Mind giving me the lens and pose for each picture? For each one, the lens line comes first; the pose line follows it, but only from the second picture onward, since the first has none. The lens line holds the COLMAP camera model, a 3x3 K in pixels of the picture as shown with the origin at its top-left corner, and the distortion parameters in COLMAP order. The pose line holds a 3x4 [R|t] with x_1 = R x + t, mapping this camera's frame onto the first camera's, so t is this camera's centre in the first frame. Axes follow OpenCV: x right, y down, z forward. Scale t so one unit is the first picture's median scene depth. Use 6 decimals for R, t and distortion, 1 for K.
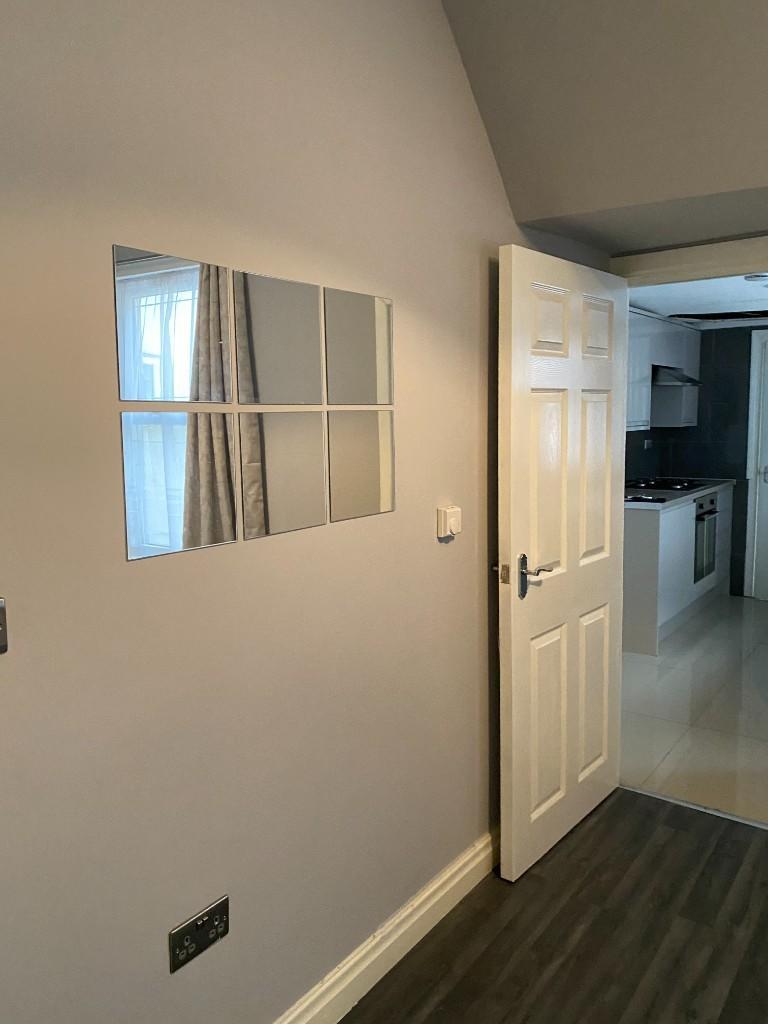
lens RADIAL K [[781.3, 0, 381.9], [0, 781.3, 506.7], [0, 0, 1]] dist [0.022393, -0.004965]
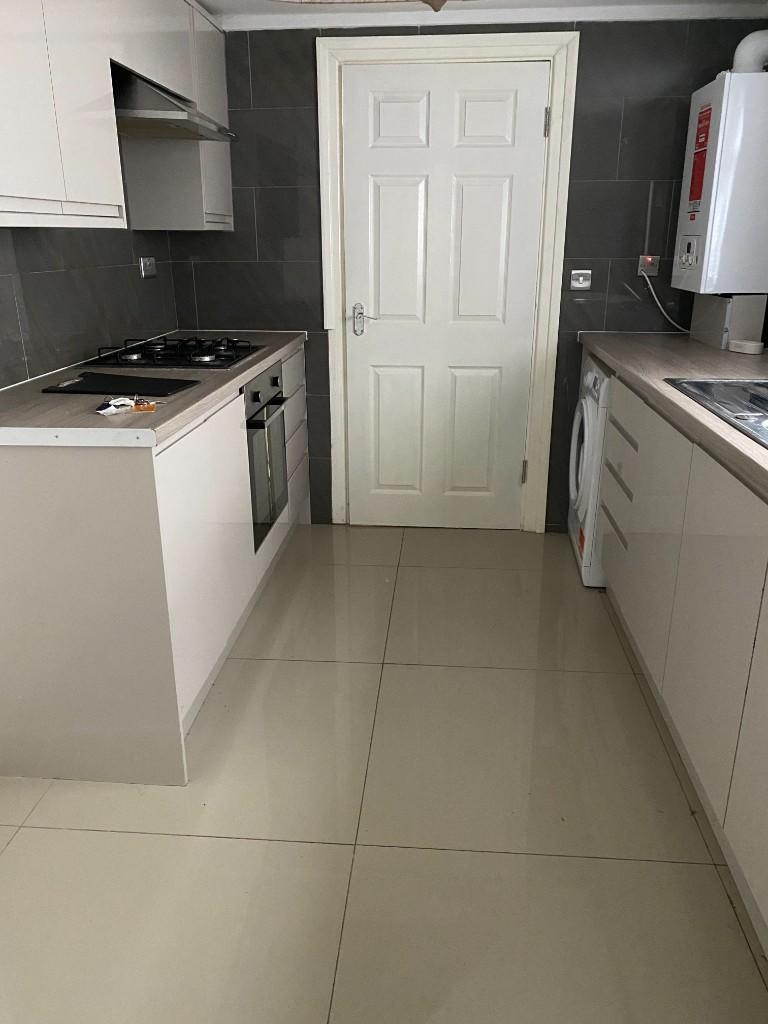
lens RADIAL K [[781.3, 0, 381.9], [0, 781.3, 506.7], [0, 0, 1]] dist [0.022393, -0.004965]
pose [[0.856212, -0.156348, 0.492398, 0.212613], [0.051115, 0.974068, 0.220407, -0.035831], [-0.514089, -0.163546, 0.842001, 0.510483]]
